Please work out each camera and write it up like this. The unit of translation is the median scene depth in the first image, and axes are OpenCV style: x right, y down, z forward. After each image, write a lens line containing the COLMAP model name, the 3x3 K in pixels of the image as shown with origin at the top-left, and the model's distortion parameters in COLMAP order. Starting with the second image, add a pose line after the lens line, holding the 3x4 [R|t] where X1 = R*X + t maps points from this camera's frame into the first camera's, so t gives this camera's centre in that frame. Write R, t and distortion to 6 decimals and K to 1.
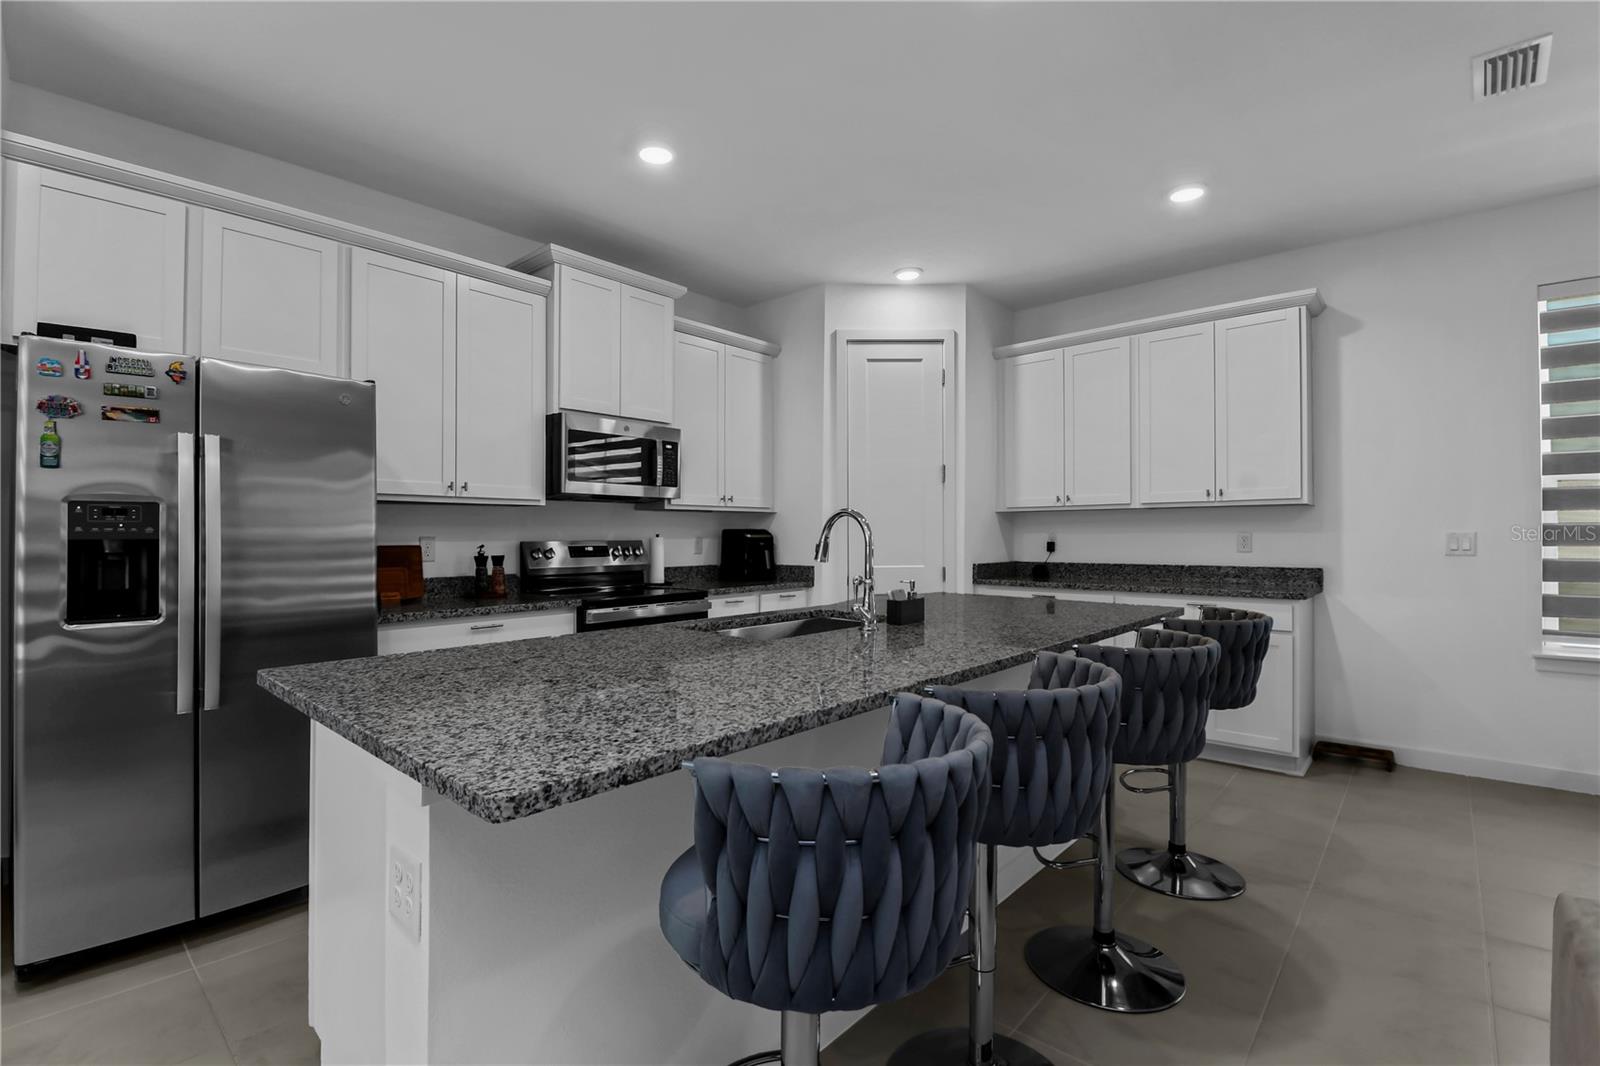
lens RADIAL K [[713.6, 0, 779.4], [0, 713.6, 535.2], [0, 0, 1]] dist [0.001692, -0.020157]
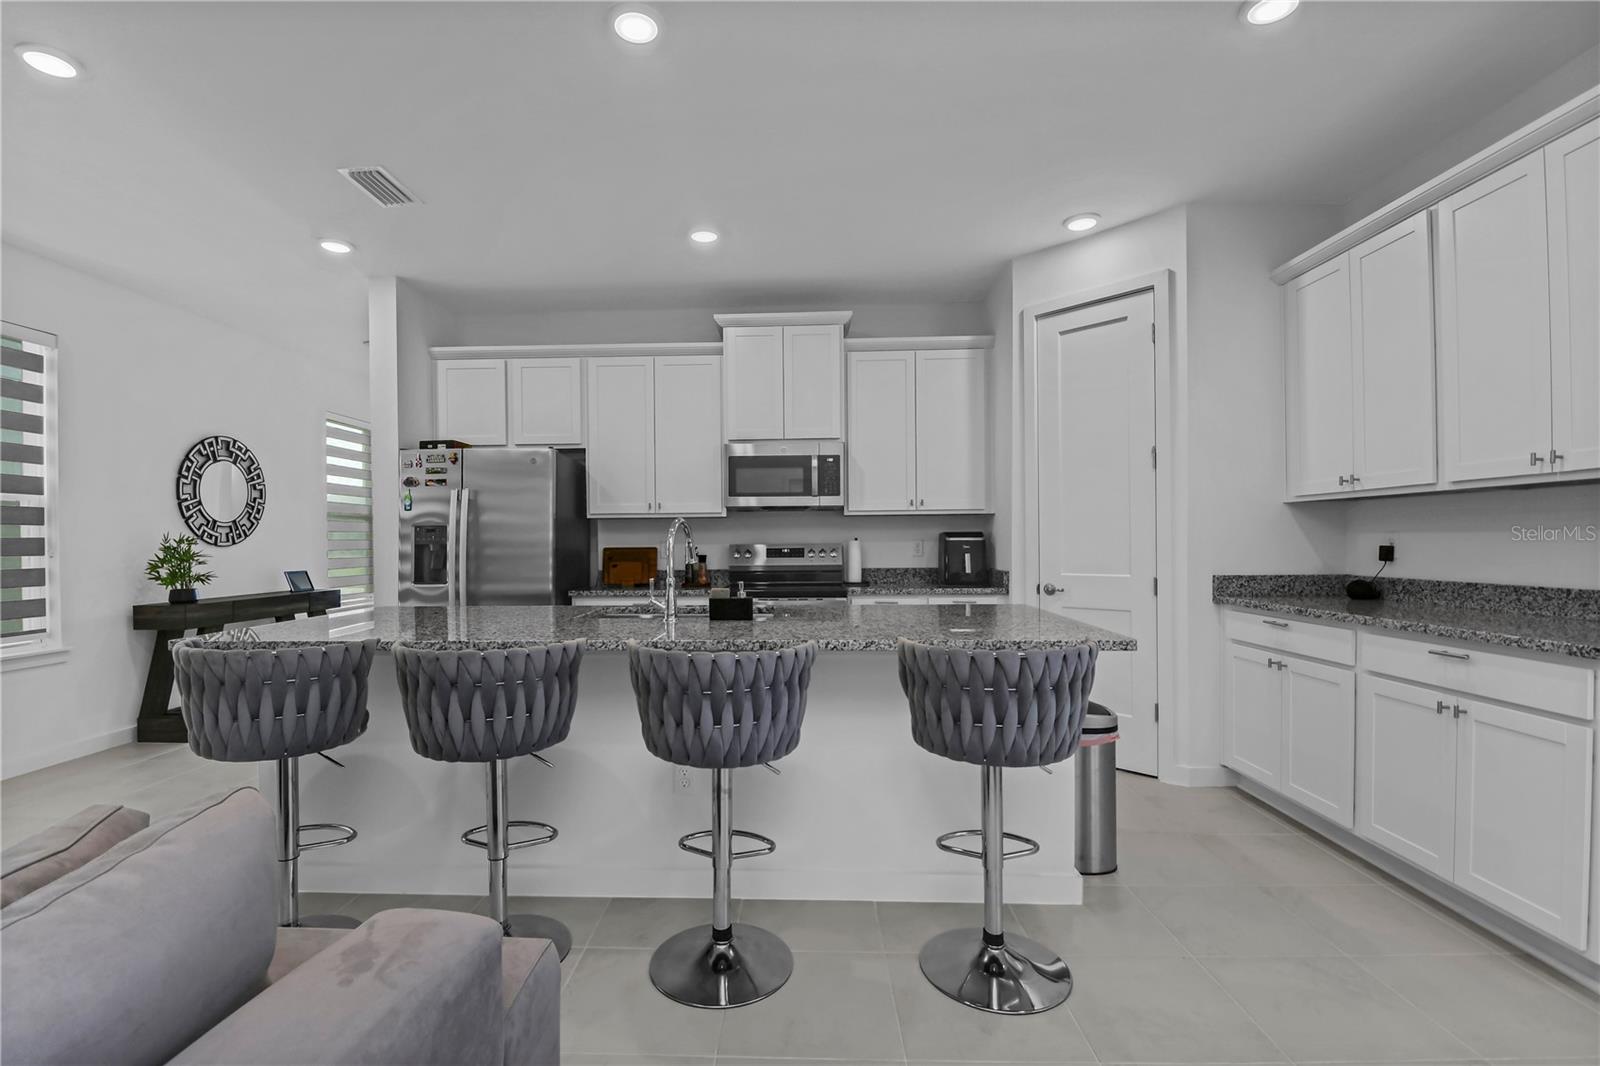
lens RADIAL K [[713.6, 0, 779.4], [0, 713.6, 535.2], [0, 0, 1]] dist [0.001692, -0.020157]
pose [[0.650206, -0.007408, -0.759721, 0.628878], [0.007897, 0.999964, -0.002992, -0.003395], [0.759717, -0.004054, 0.650242, 0.210769]]
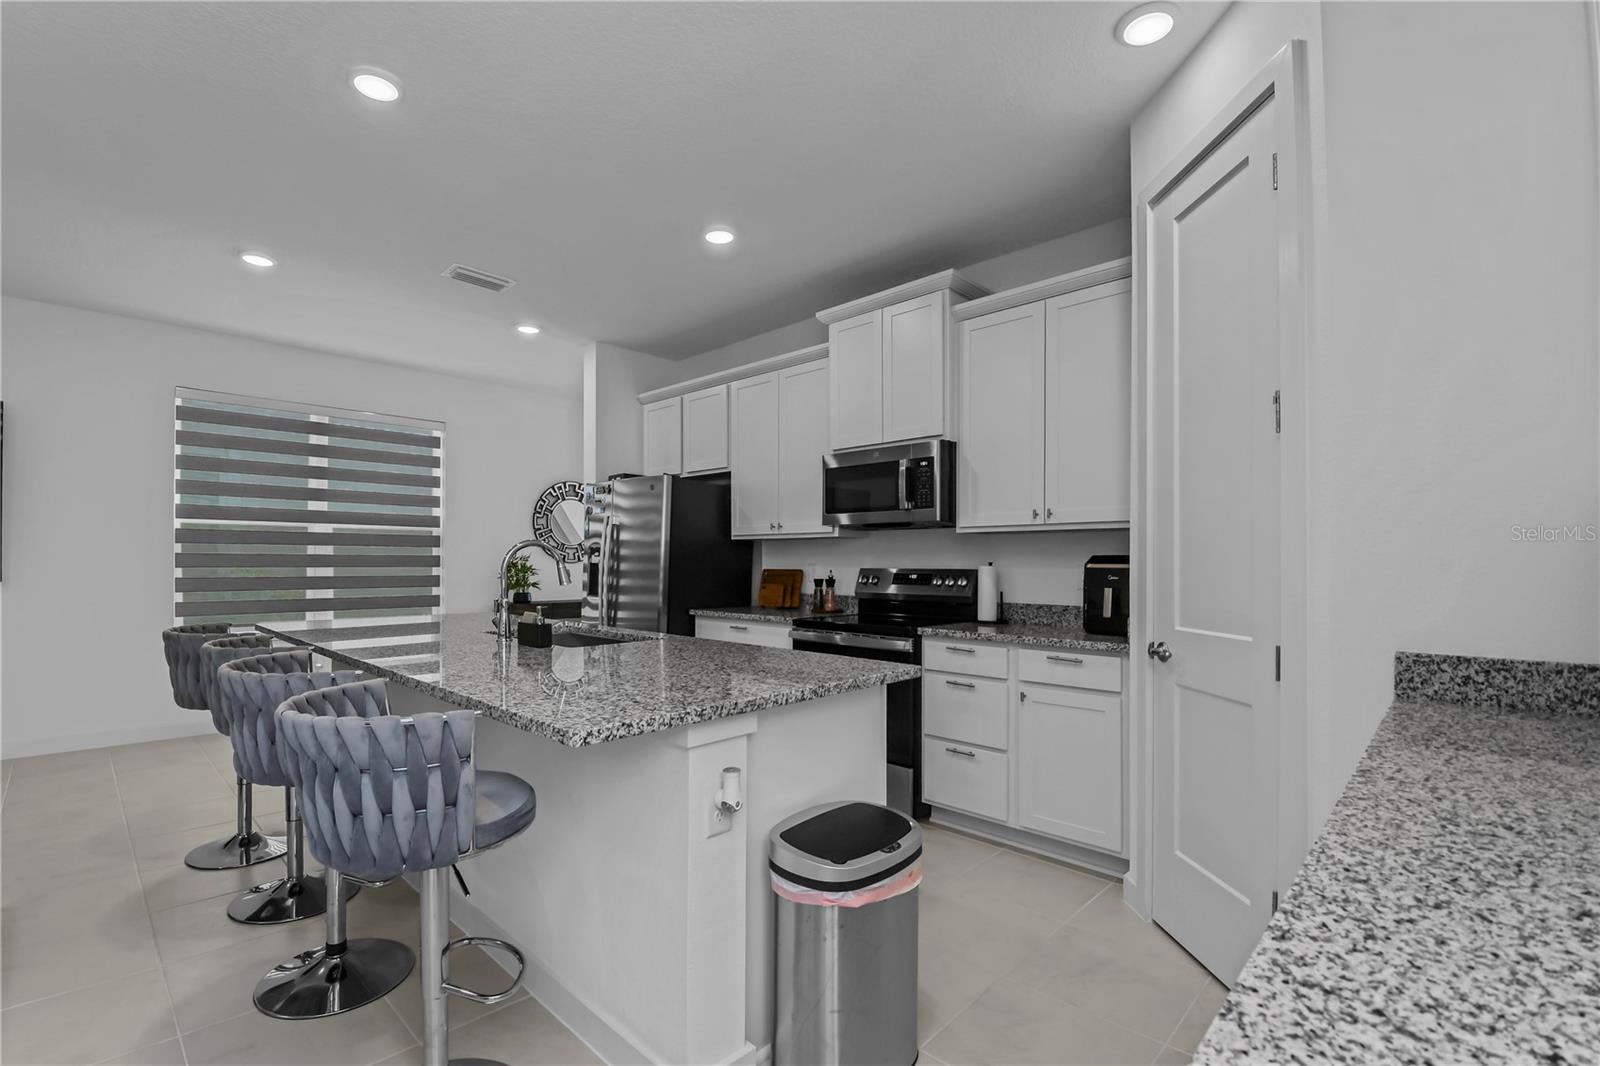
lens RADIAL K [[719.6, 0, 764.6], [0, 719.6, 552.4], [0, 0, 1]] dist [0.014640, -0.022358]
pose [[-0.050113, -0.009604, -0.998697, 0.736632], [-0.002358, 0.999952, -0.009498, -0.004471], [0.998741, 0.001879, -0.050133, 0.833220]]
